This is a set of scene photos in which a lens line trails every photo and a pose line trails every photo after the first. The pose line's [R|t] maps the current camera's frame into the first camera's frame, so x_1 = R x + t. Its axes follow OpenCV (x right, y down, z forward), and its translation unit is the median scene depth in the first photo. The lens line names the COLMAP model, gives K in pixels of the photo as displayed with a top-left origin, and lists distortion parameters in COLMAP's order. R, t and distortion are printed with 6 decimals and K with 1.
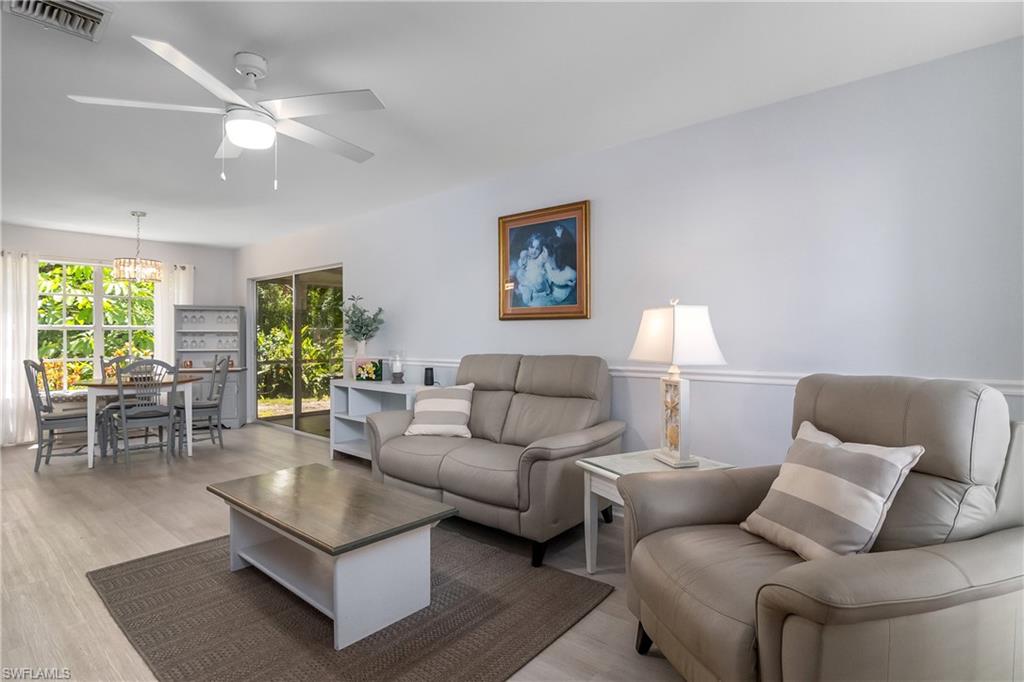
lens RADIAL K [[508.3, 0, 508.3], [0, 508.3, 339.1], [0, 0, 1]] dist [-0.004703, -0.000183]
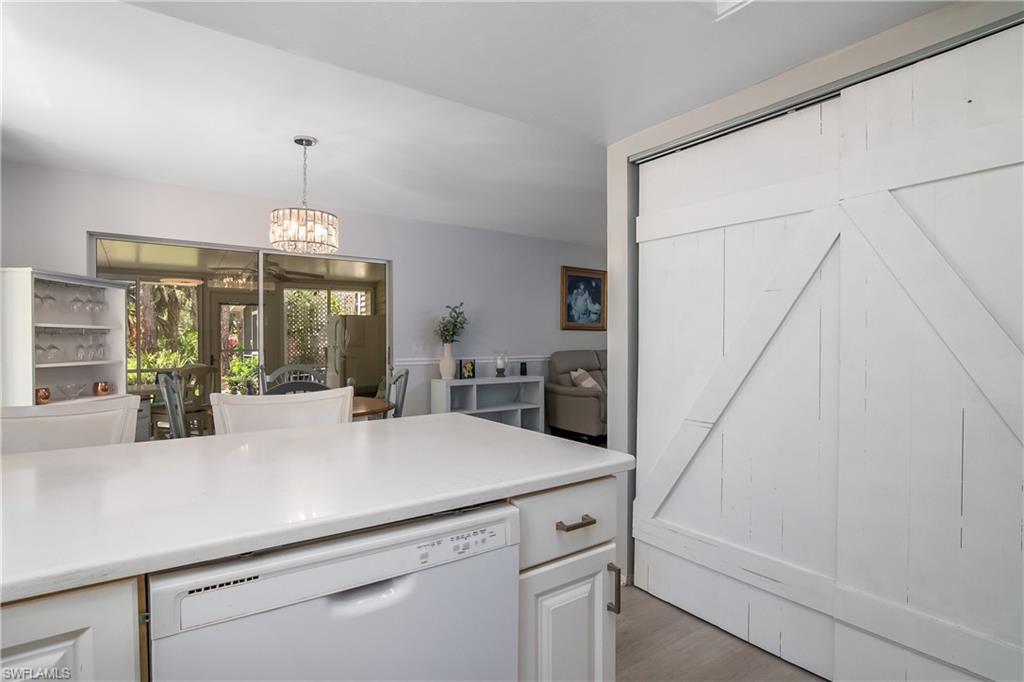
lens RADIAL K [[508.3, 0, 510.1], [0, 508.3, 343.4], [0, 0, 1]] dist [-0.004703, -0.000183]
pose [[0.252342, -0.007115, 0.967612, -1.692275], [0.000404, 0.999974, 0.007248, -0.005599], [-0.967638, -0.001438, 0.252338, 0.785712]]
